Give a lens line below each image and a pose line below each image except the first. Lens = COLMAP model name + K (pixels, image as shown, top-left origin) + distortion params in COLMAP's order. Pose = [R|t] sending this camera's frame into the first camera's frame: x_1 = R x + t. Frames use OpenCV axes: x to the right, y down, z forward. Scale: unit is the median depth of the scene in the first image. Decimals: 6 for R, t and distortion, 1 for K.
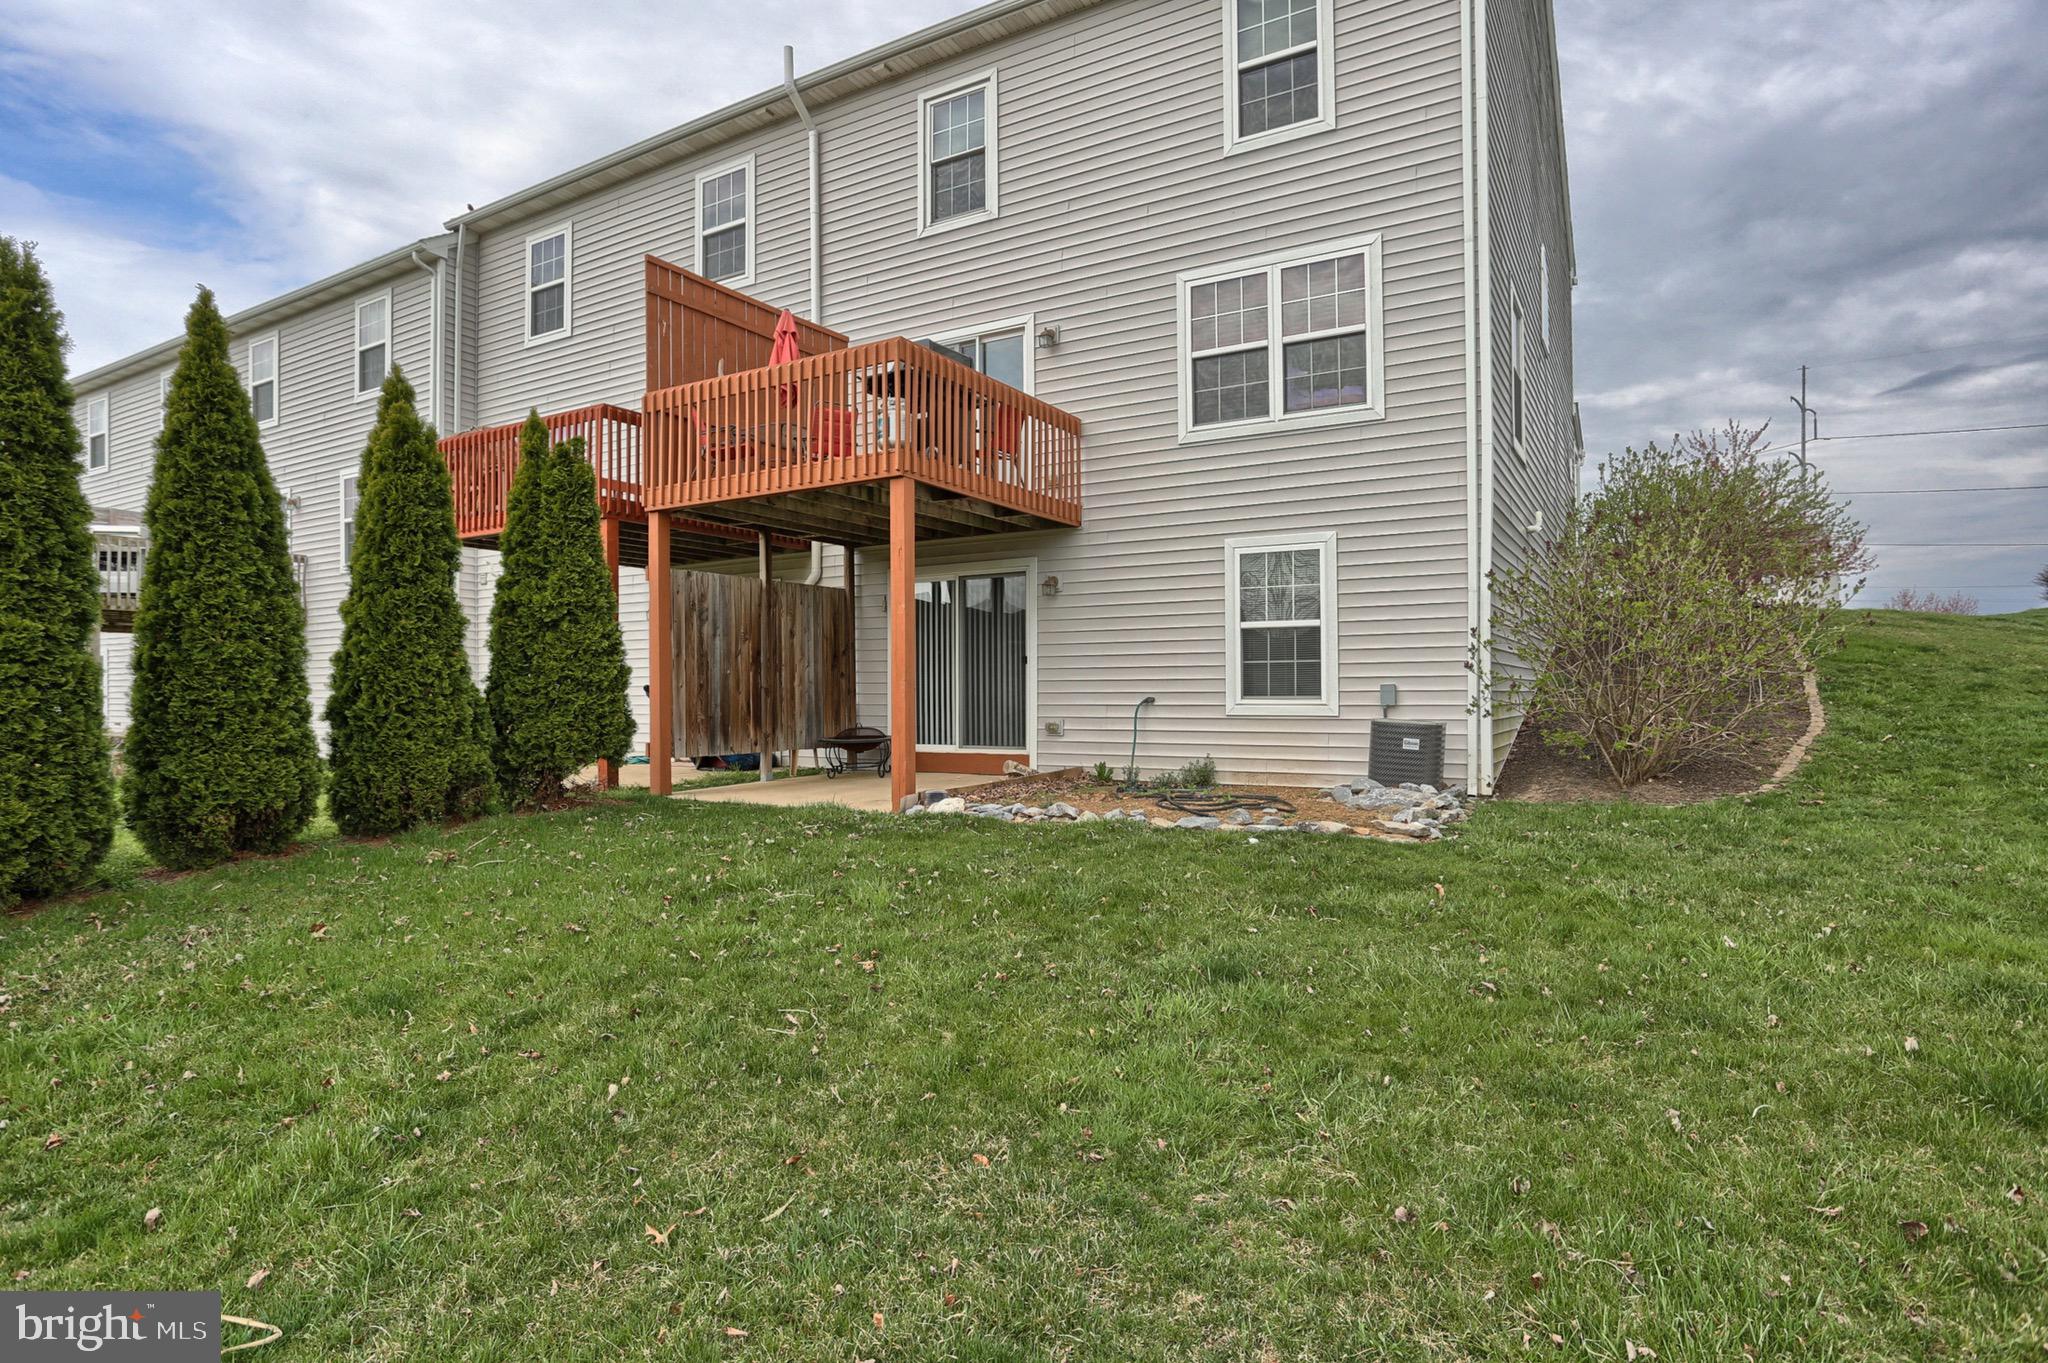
lens RADIAL K [[1042.9, 0, 1029.3], [0, 1042.9, 670.6], [0, 0, 1]] dist [-0.042896, 0.021783]
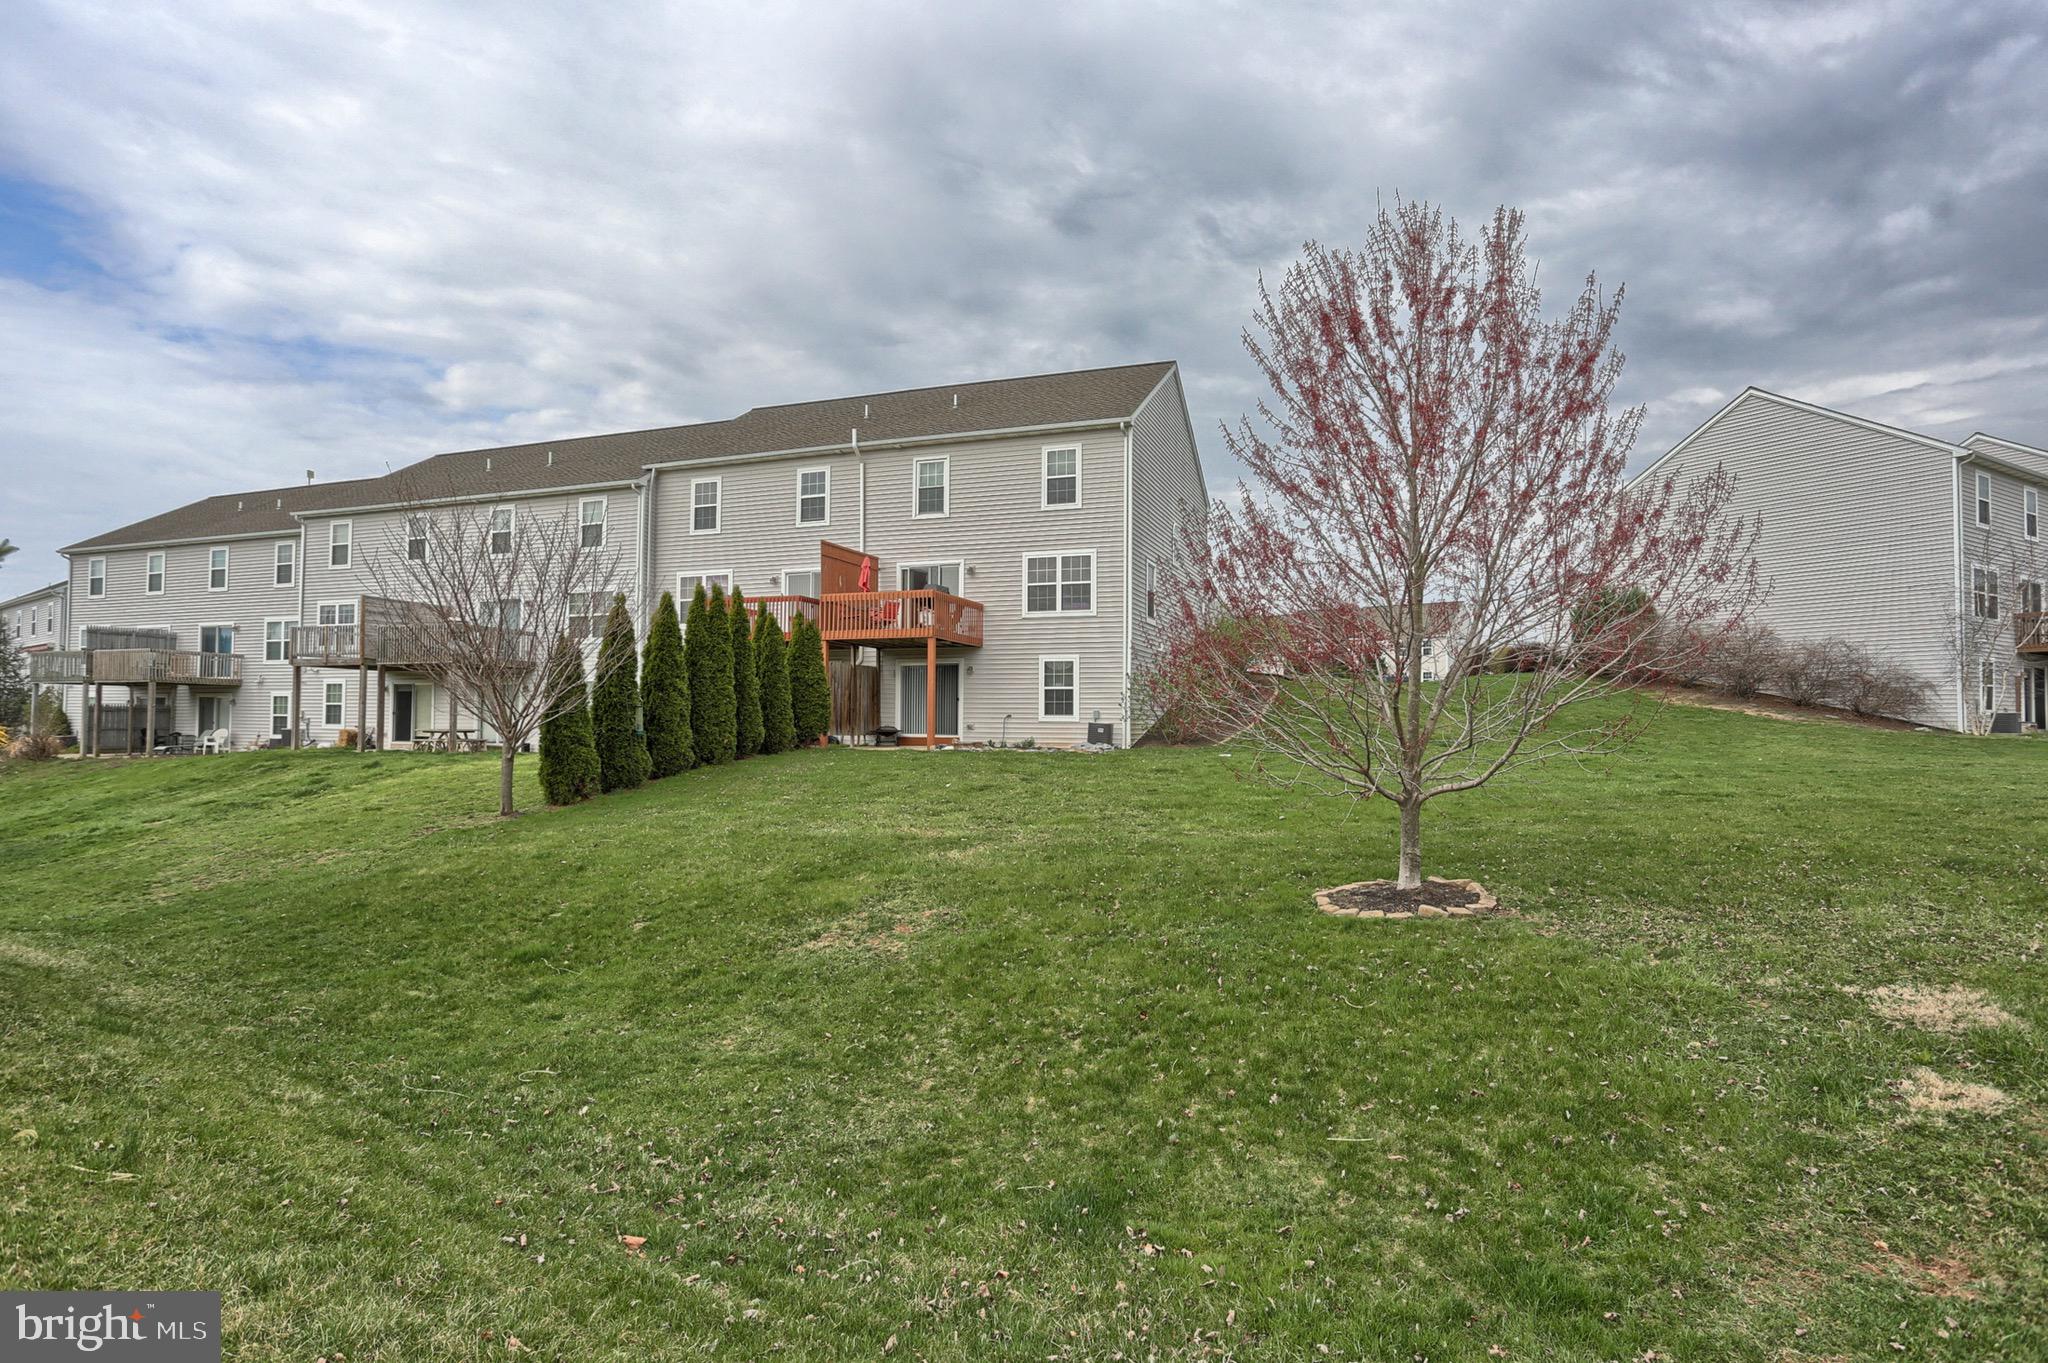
lens RADIAL K [[1042.9, 0, 1021.3], [0, 1042.9, 687.7], [0, 0, 1]] dist [-0.042896, 0.021783]
pose [[0.979536, 0.022026, 0.200060, -0.379675], [-0.016990, 0.999495, -0.026856, 0.028069], [-0.200550, 0.022907, 0.979416, -1.567979]]
